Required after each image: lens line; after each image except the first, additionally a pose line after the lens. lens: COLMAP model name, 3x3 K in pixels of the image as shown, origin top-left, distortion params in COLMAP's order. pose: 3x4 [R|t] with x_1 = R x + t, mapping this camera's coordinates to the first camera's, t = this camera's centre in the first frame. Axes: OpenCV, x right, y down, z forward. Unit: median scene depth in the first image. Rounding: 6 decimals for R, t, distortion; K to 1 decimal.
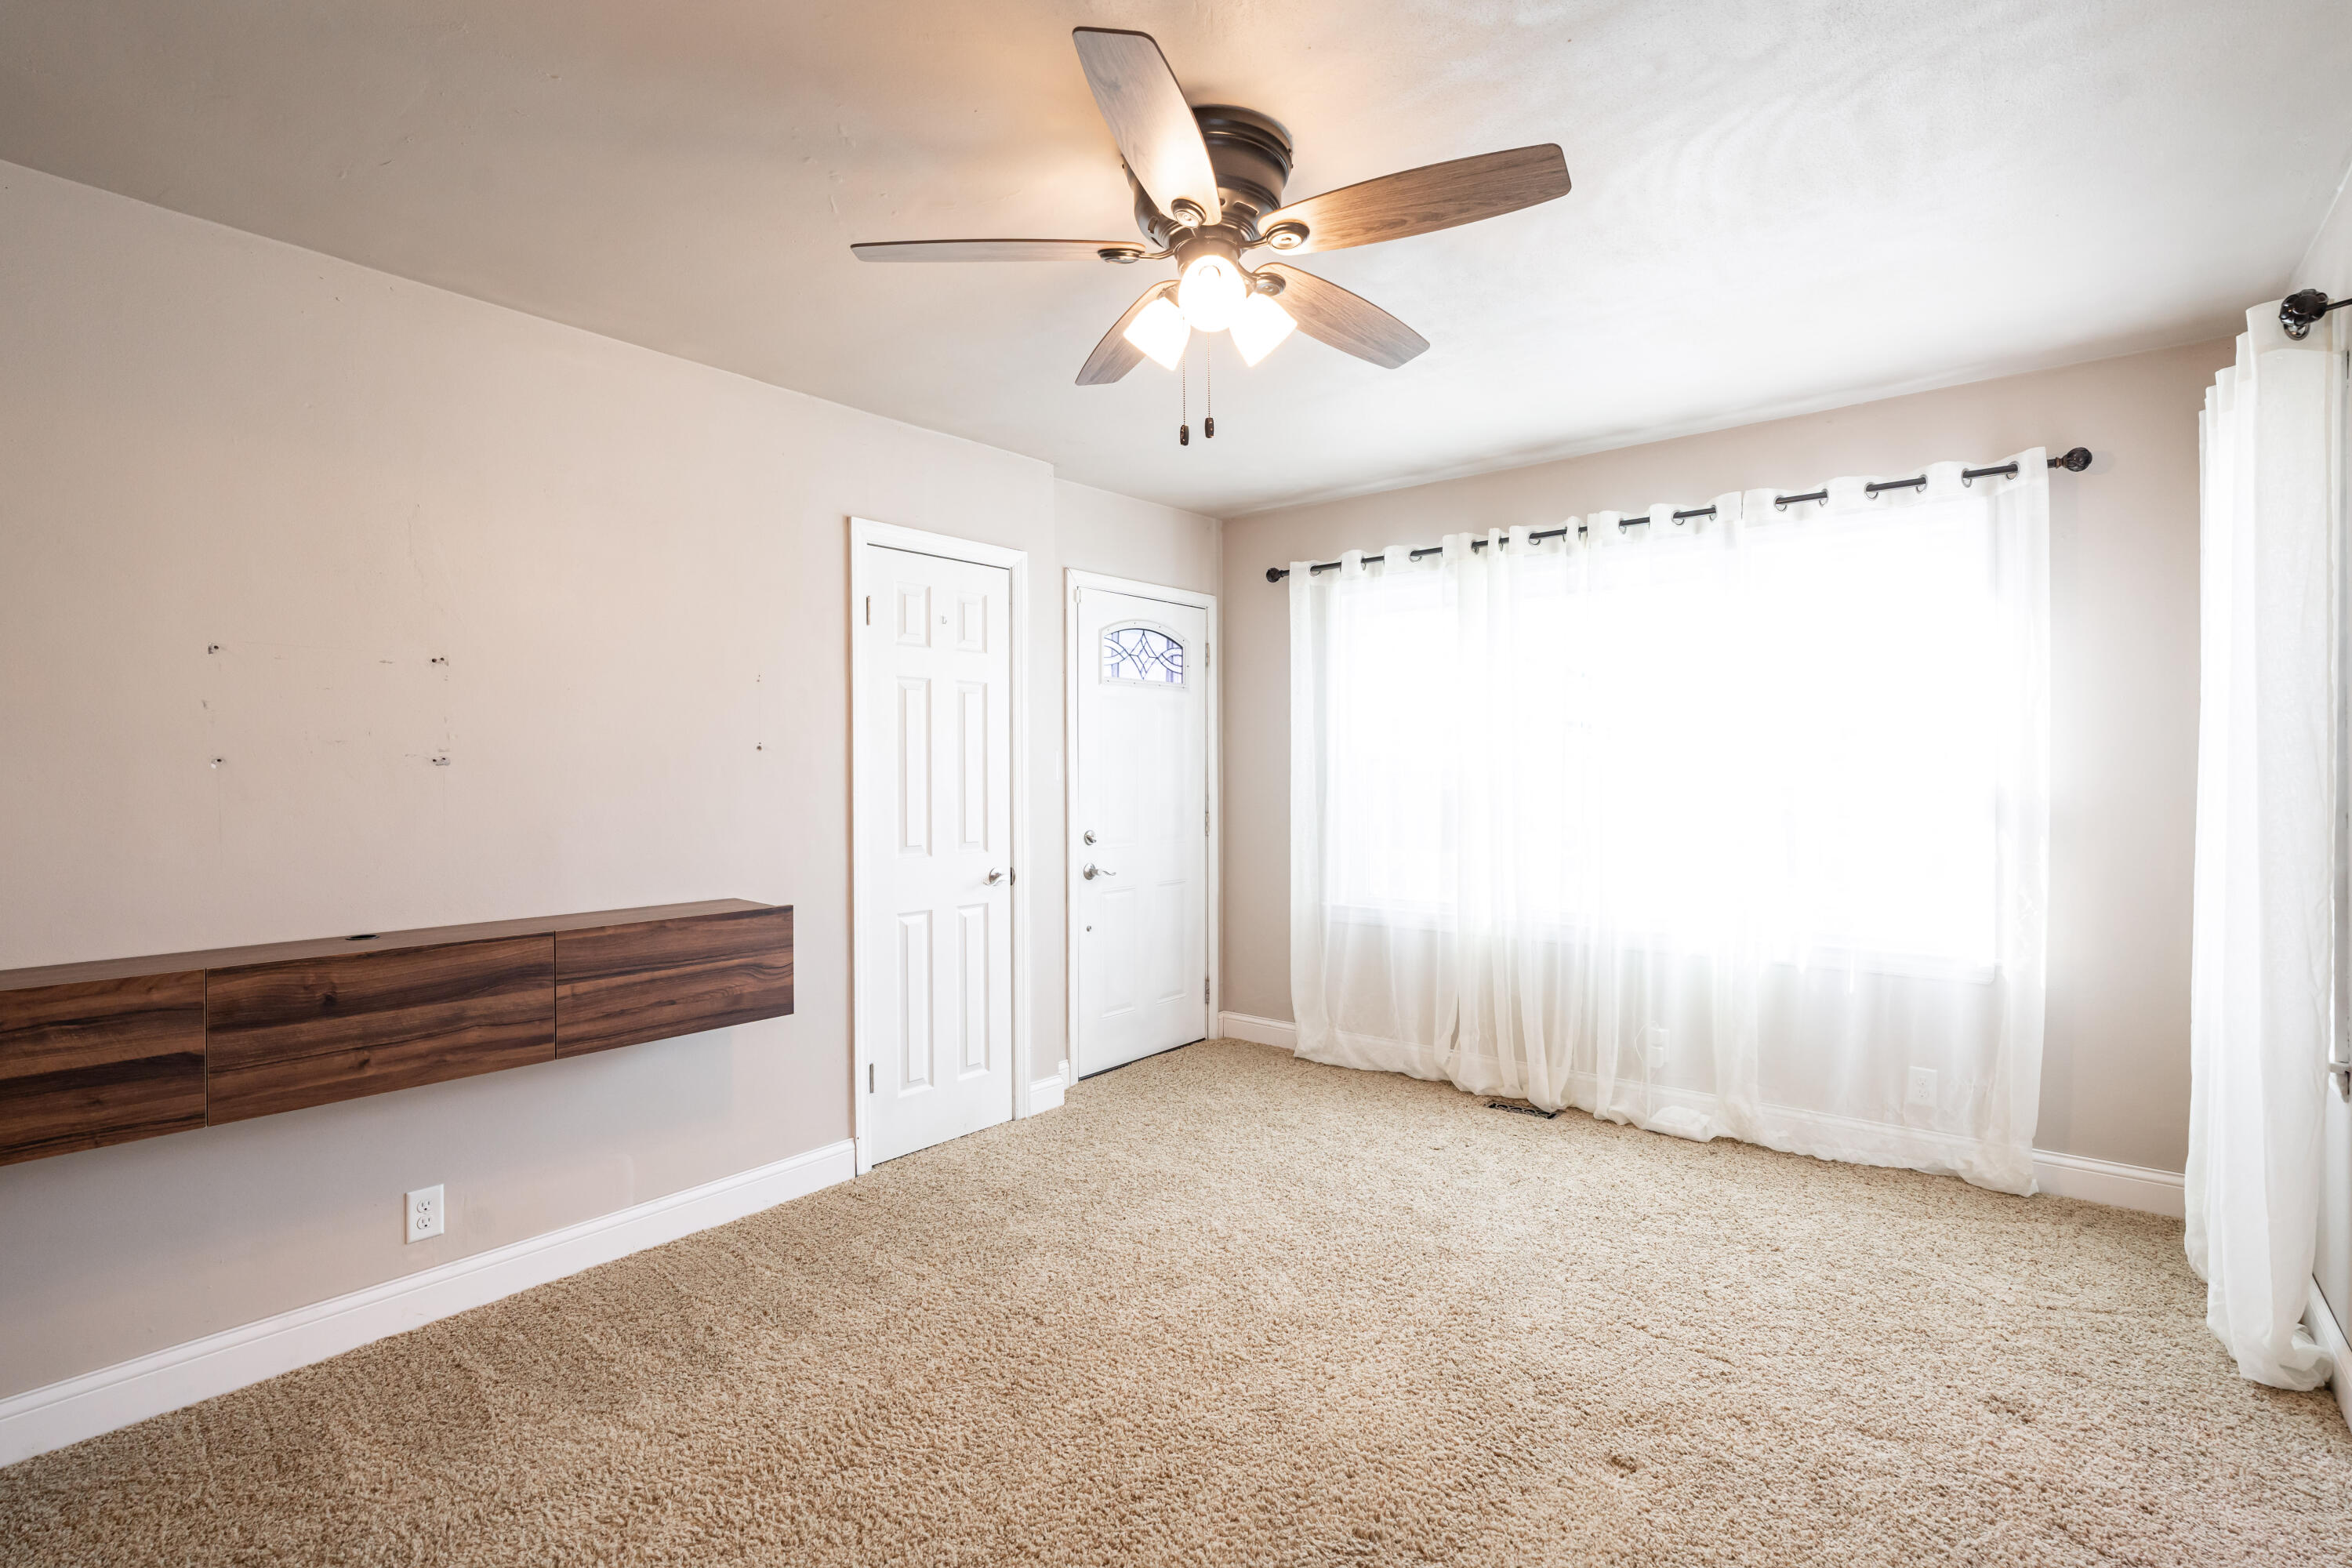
lens RADIAL K [[1060.0, 0, 1188.5], [0, 1060.0, 773.2], [0, 0, 1]] dist [-0.027468, 0.002204]
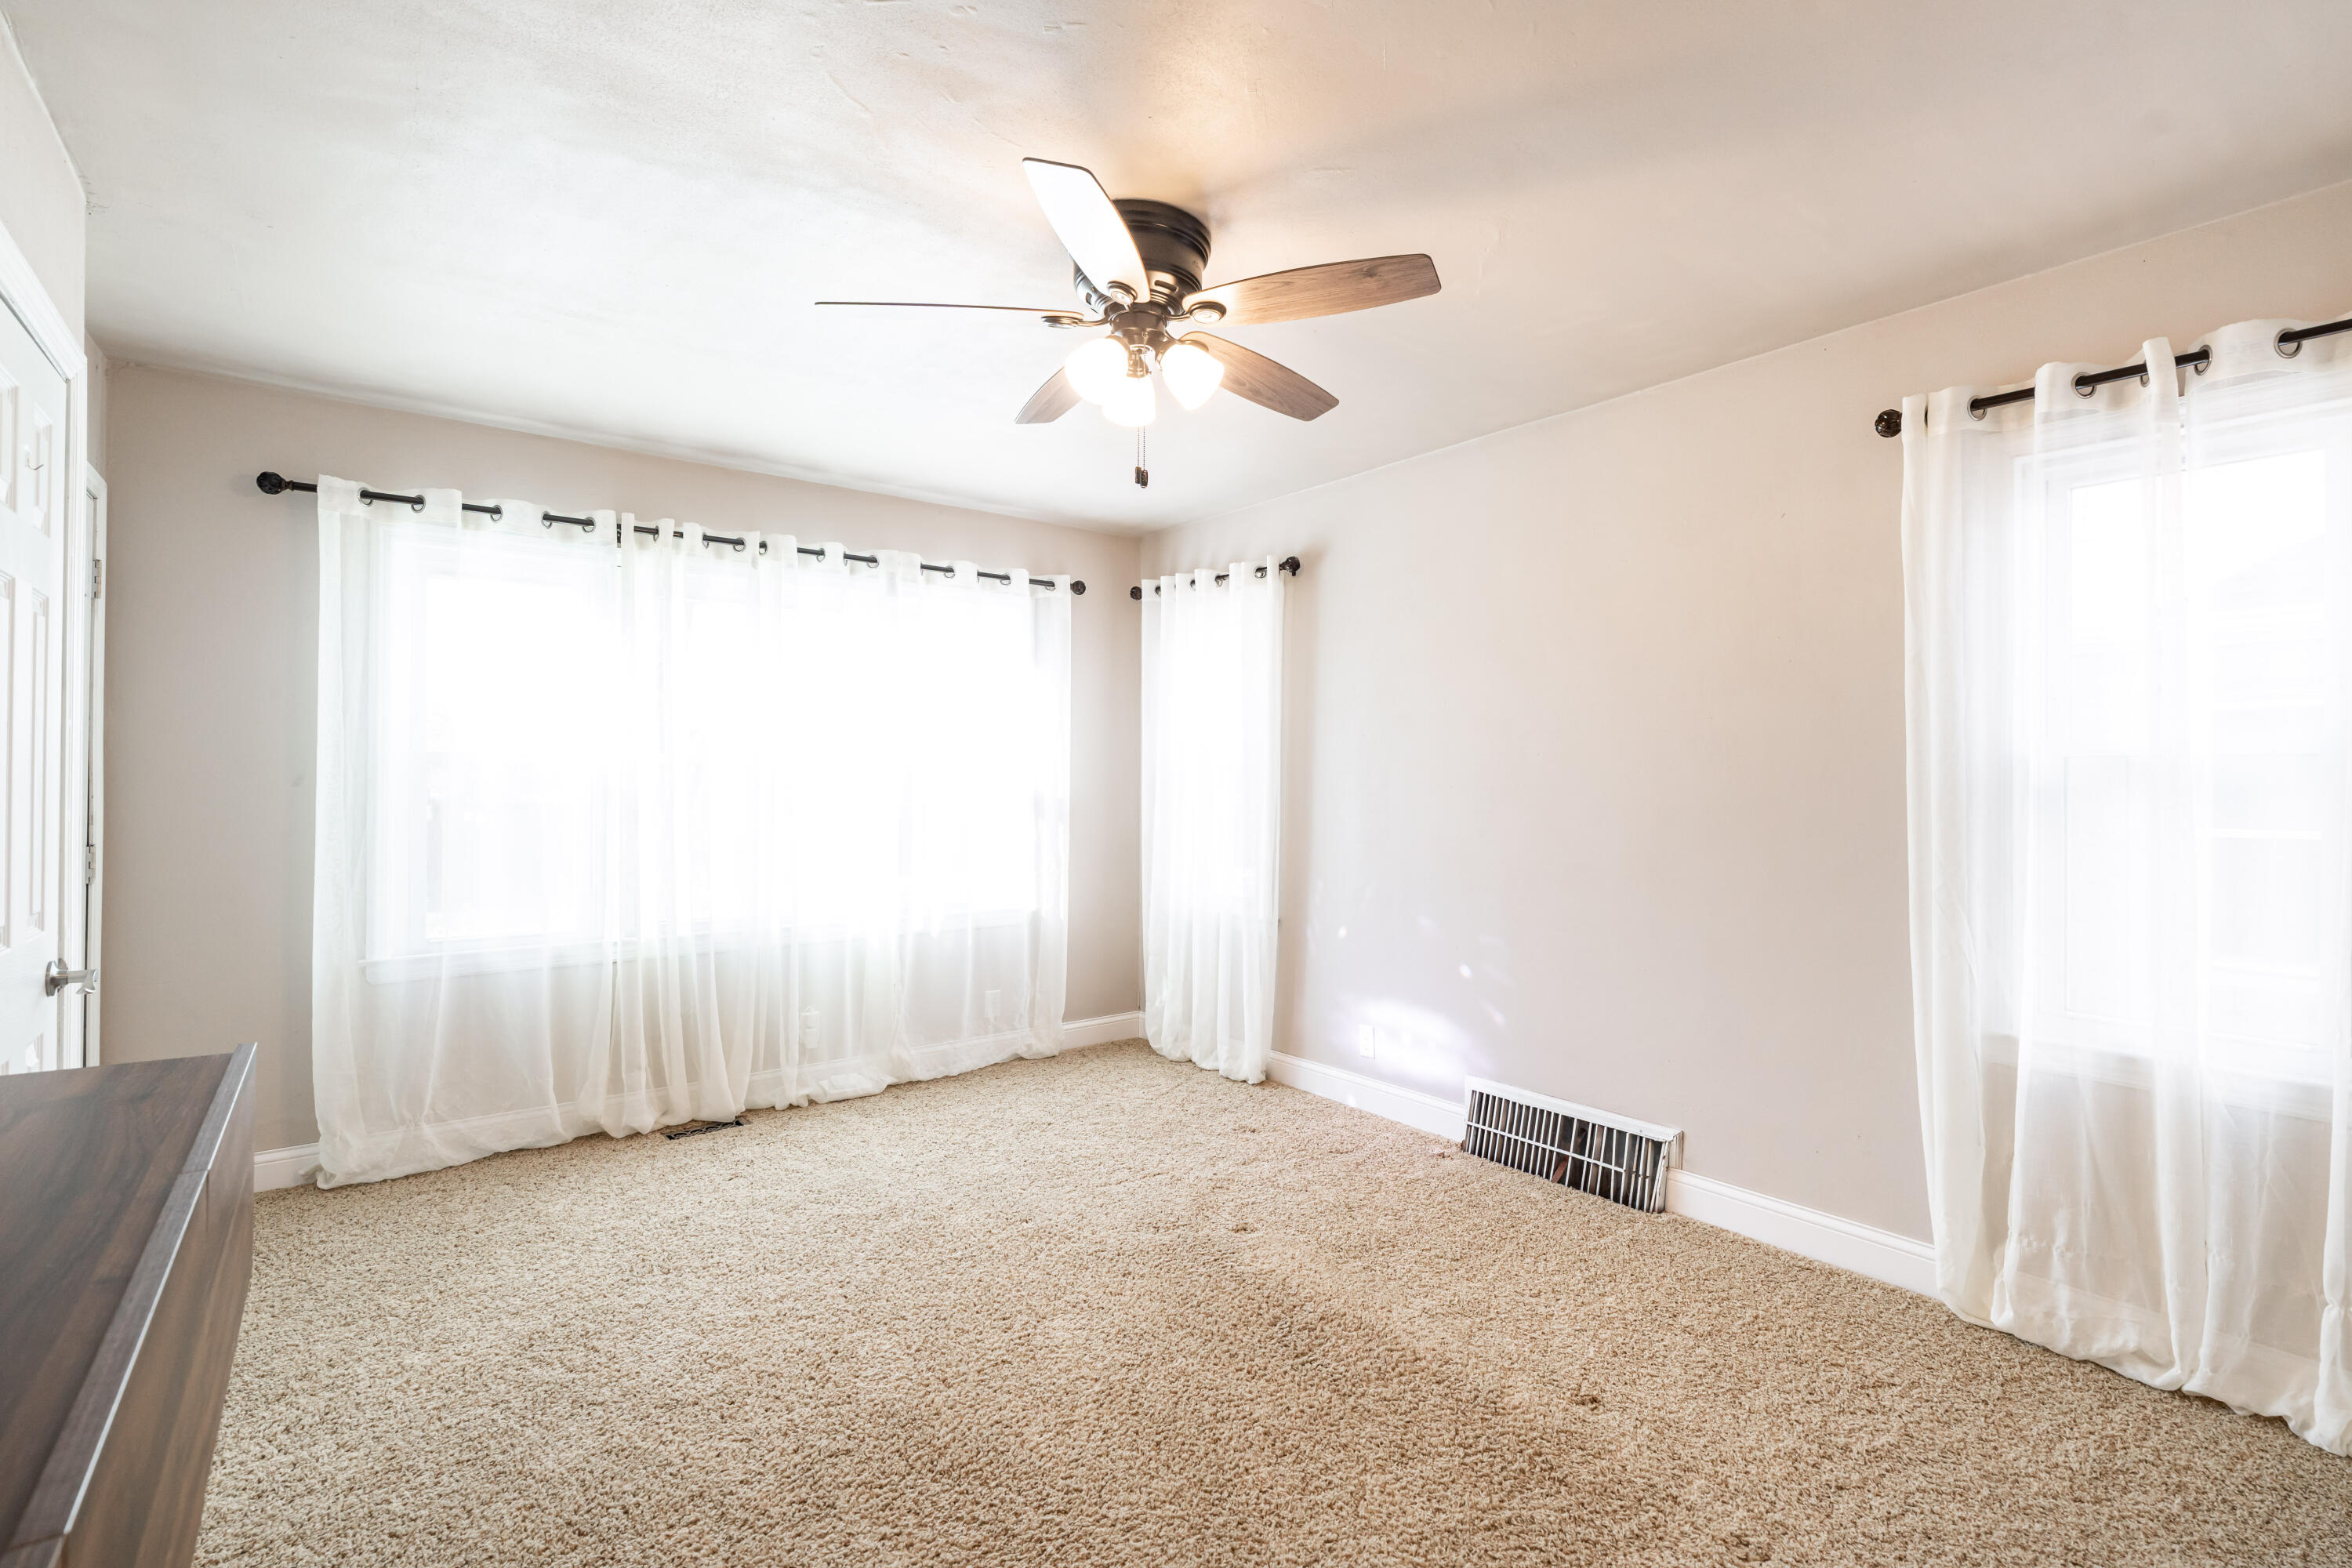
lens RADIAL K [[1060.0, 0, 1193.2], [0, 1060.0, 783.4], [0, 0, 1]] dist [-0.027468, 0.002204]
pose [[0.213332, 0.009725, 0.976931, -0.636259], [0.005729, 0.999921, -0.011205, 0.019466], [-0.976963, 0.007987, 0.213259, 0.427648]]
